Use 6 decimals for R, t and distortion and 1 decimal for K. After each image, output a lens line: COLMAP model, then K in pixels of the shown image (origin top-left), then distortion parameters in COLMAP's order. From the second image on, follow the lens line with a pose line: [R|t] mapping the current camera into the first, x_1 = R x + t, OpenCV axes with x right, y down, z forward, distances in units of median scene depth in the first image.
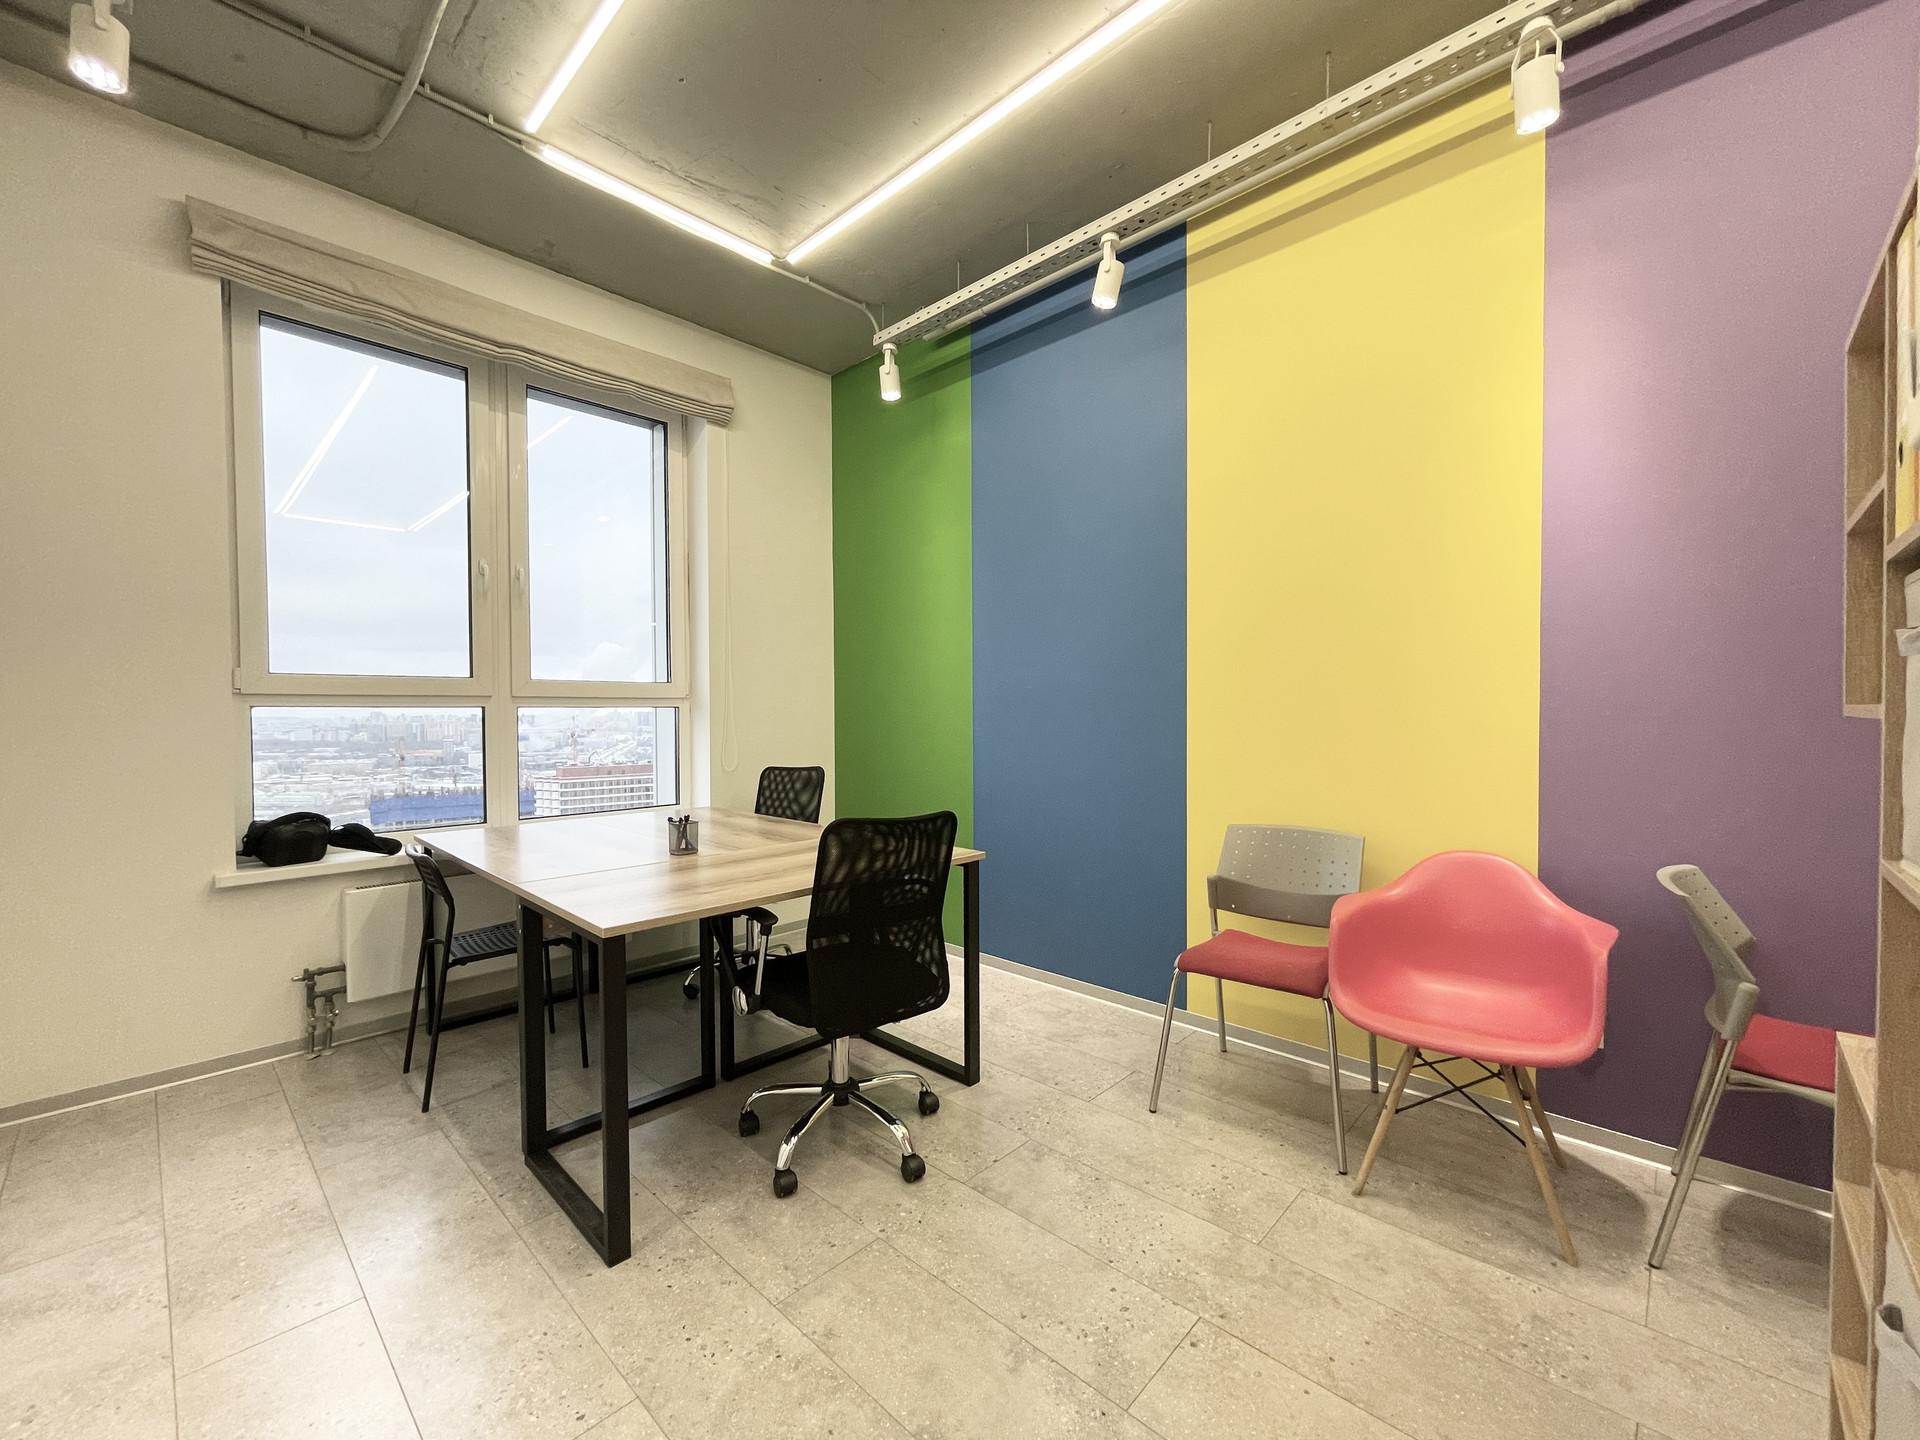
lens RADIAL K [[775.2, 0, 960.6], [0, 775.2, 729.9], [0, 0, 1]] dist [-0.010024, 0.000178]
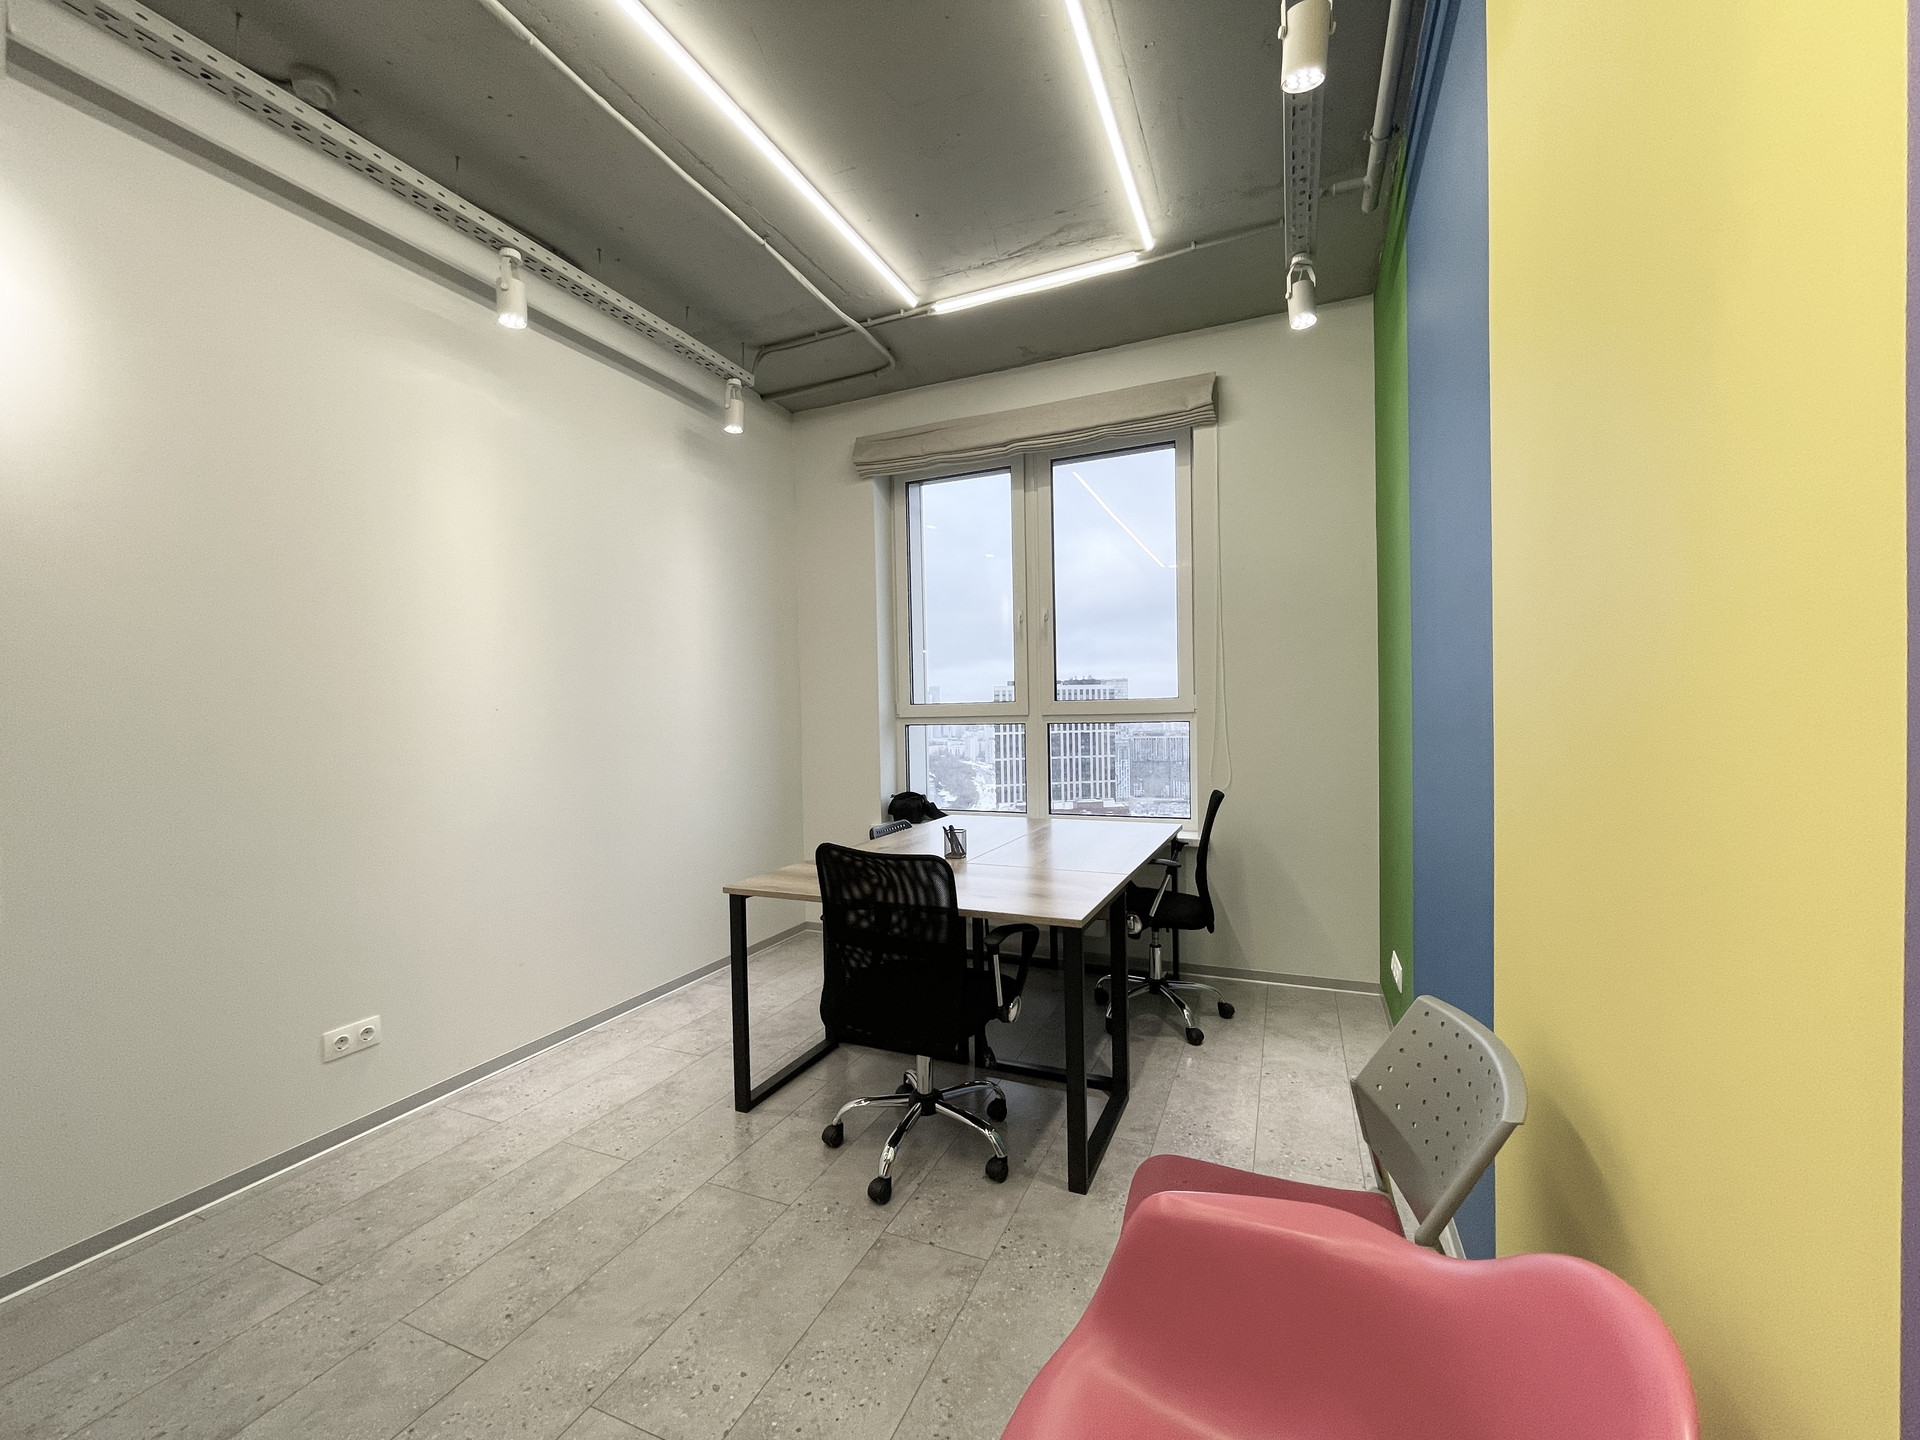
lens RADIAL K [[775.2, 0, 960.6], [0, 775.2, 729.9], [0, 0, 1]] dist [-0.010024, 0.000178]
pose [[0.339859, 0.019705, -0.940270, 0.710914], [0.003682, 0.999745, 0.022282, -0.058906], [0.940469, -0.011035, 0.339699, 0.566742]]
